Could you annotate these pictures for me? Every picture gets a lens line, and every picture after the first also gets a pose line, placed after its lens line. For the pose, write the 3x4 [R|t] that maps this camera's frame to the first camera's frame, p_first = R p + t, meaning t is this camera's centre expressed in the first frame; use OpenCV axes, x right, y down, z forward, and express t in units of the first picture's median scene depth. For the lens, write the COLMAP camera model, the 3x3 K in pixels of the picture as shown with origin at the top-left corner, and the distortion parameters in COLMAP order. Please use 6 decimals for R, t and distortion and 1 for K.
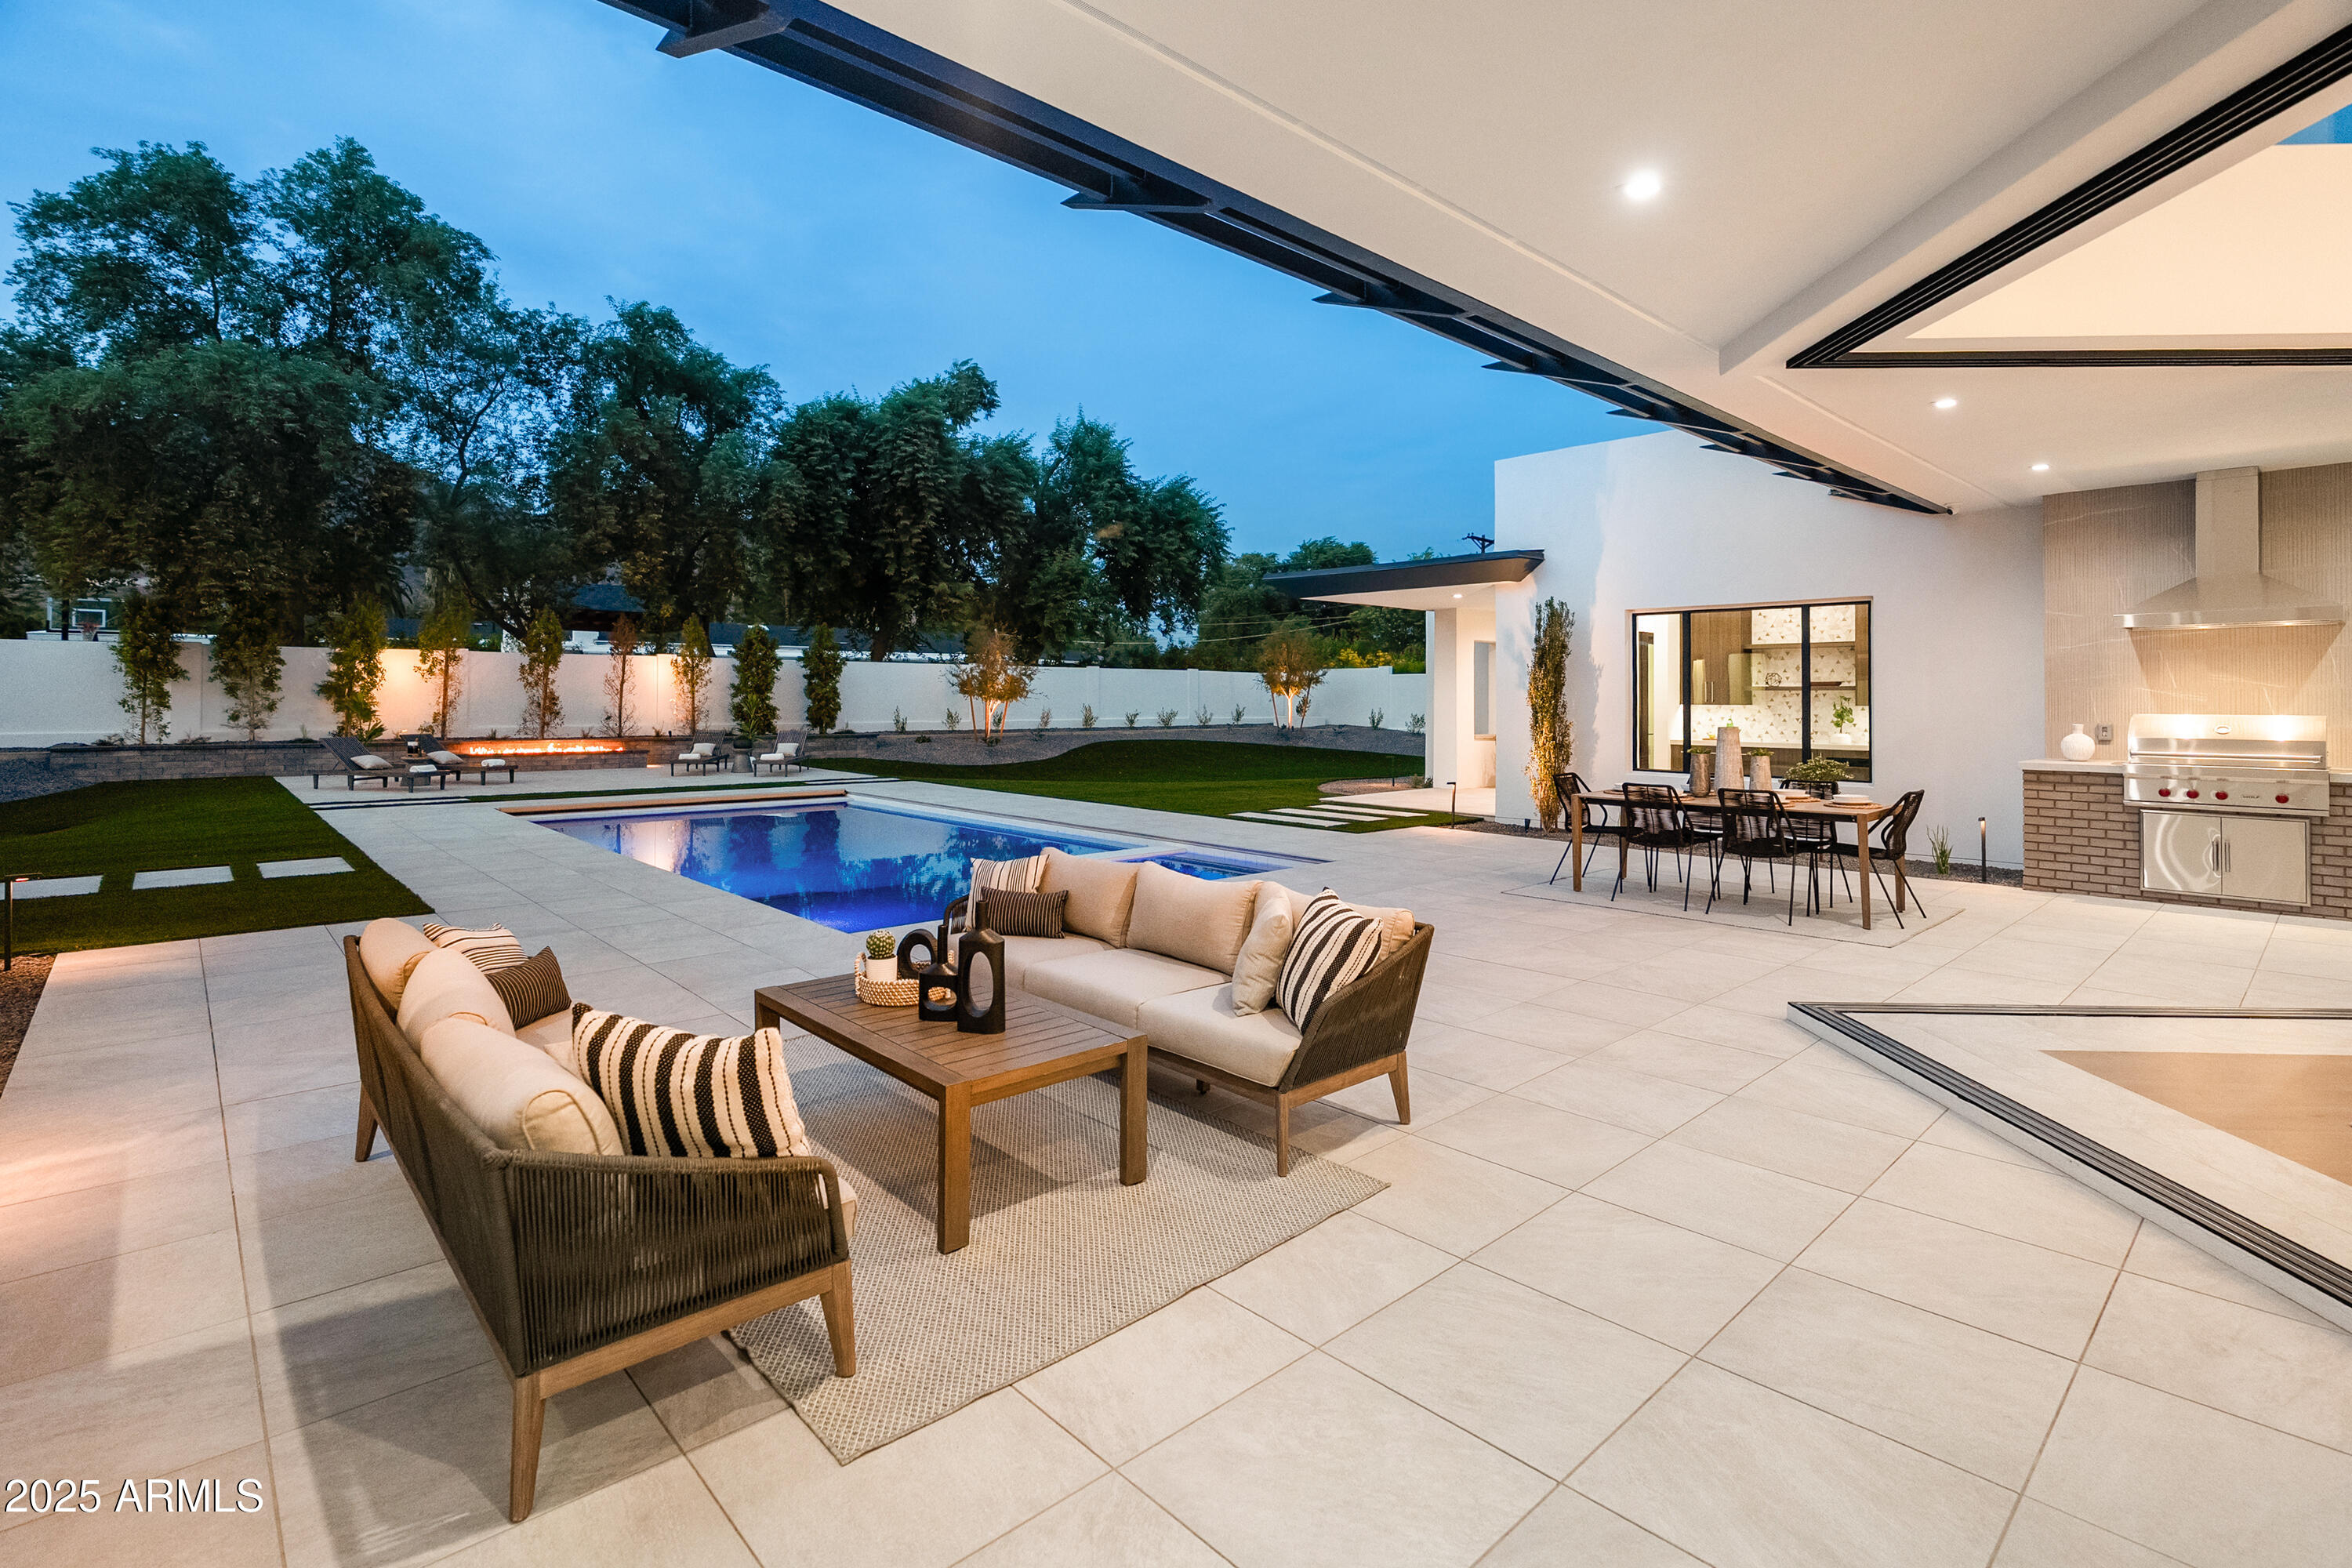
lens RADIAL K [[1098.1, 0, 1181.9], [0, 1098.1, 672.0], [0, 0, 1]] dist [-0.008065, 0.003473]
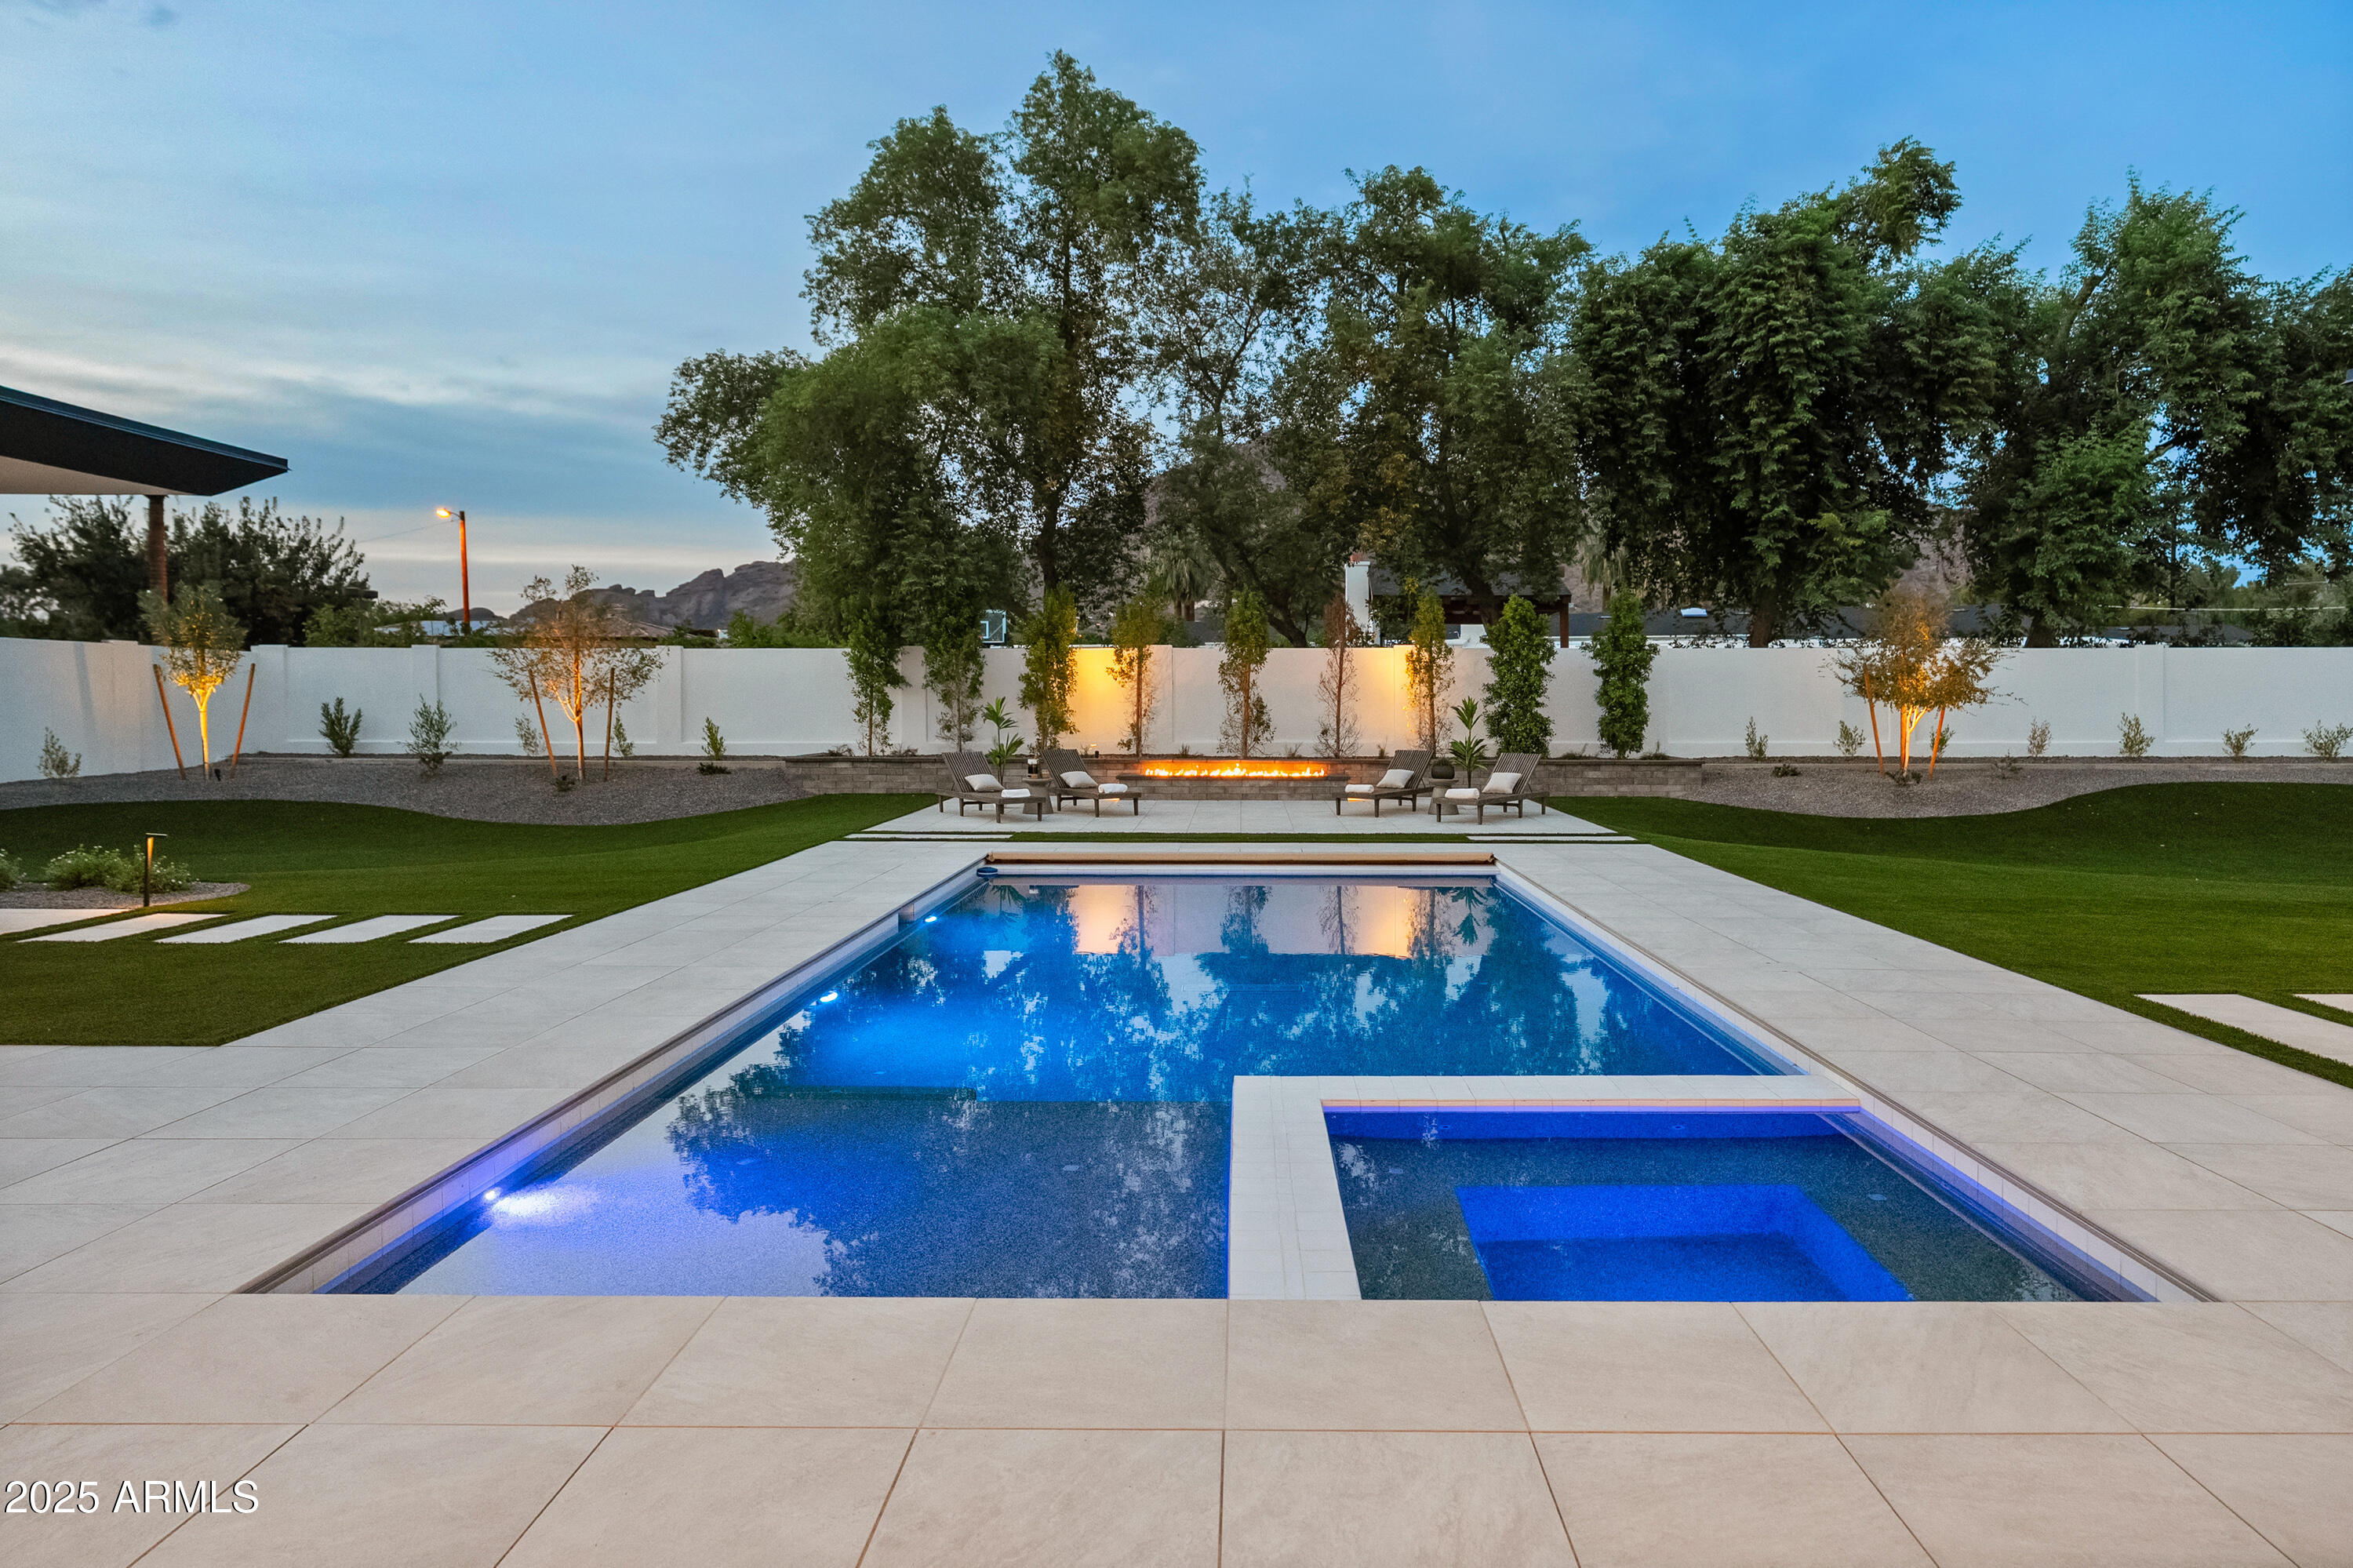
lens RADIAL K [[1401.2, 0, 1228.9], [0, 1401.2, 724.2], [0, 0, 1]] dist [-0.001085, 0.001089]
pose [[0.736240, 0.004253, -0.676707, 0.074969], [0.018826, 0.999464, 0.026764, 0.009878], [0.676459, -0.032445, 0.735766, 0.251600]]
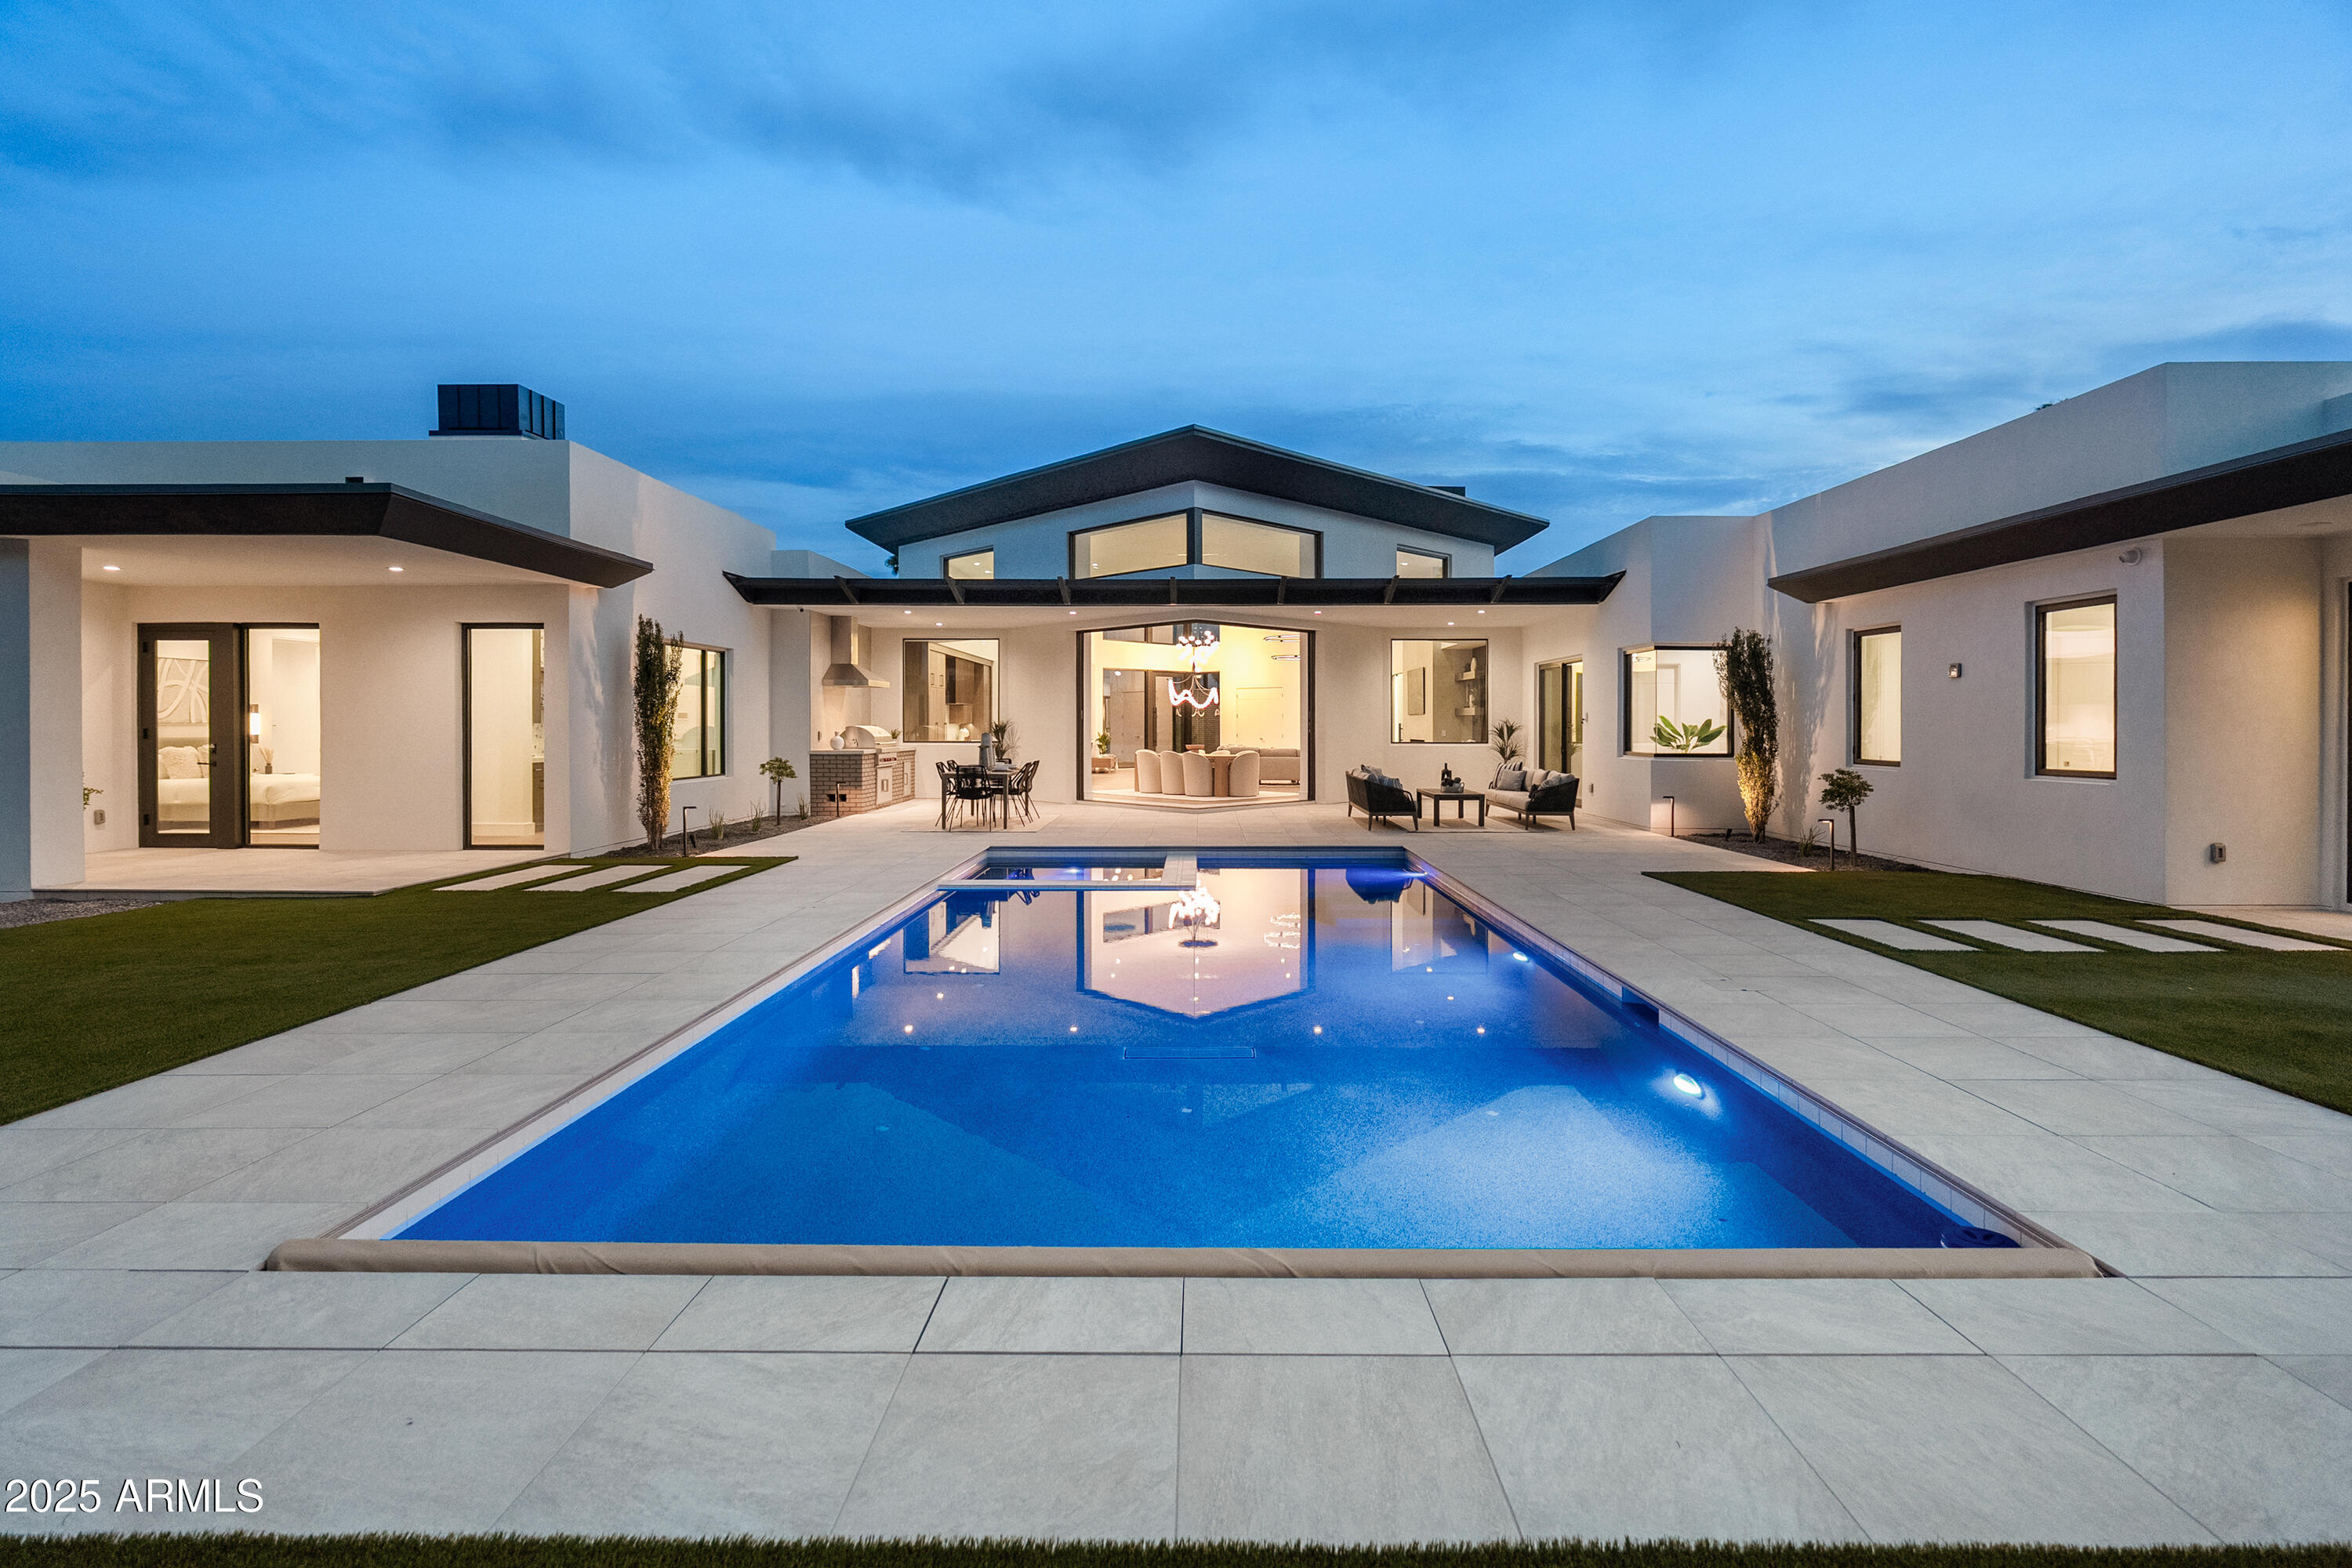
lens RADIAL K [[1098.1, 0, 1193.4], [0, 1098.1, 723.1], [0, 0, 1]] dist [-0.008065, 0.003473]
pose [[-0.730218, -0.004082, 0.683202, -0.394183], [-0.020975, 0.999645, -0.016446, 0.019511], [-0.682892, -0.026340, -0.730044, 0.768593]]
